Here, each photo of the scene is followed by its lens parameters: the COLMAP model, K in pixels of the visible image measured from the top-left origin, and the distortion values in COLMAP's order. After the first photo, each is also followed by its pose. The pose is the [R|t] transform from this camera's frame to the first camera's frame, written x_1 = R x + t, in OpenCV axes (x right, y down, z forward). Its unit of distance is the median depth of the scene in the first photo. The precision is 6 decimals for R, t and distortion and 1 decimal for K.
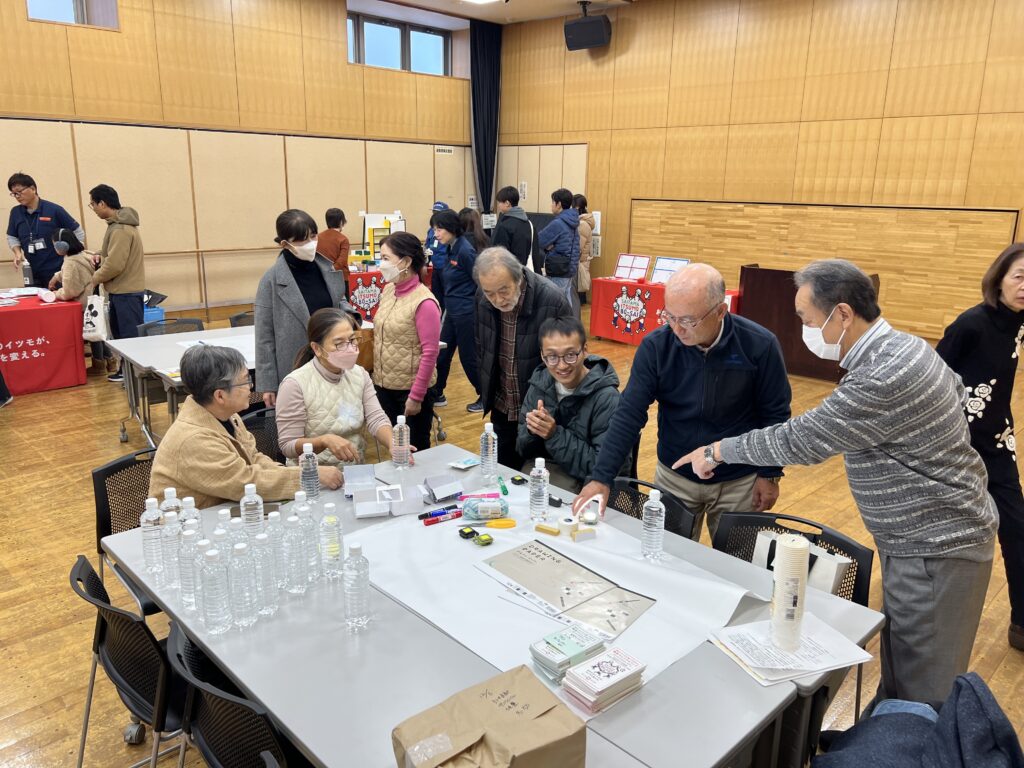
lens RADIAL K [[772.9, 0, 507.9], [0, 772.9, 374.1], [0, 0, 1]] dist [0.047811, -0.047985]
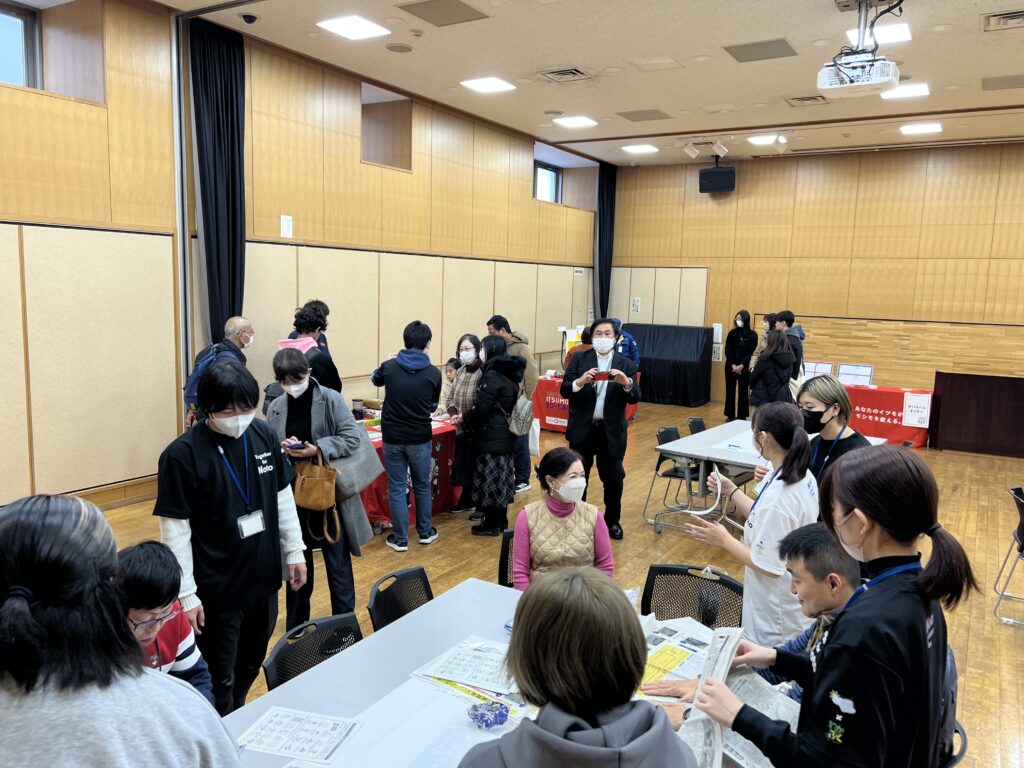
lens RADIAL K [[772.9, 0, 517.5], [0, 772.9, 384.3], [0, 0, 1]] dist [0.047811, -0.047985]
pose [[0.971954, -0.021232, 0.234209, -0.519557], [0.046516, 0.993597, -0.102963, -0.013962], [-0.230523, 0.110970, 0.966719, -0.062853]]
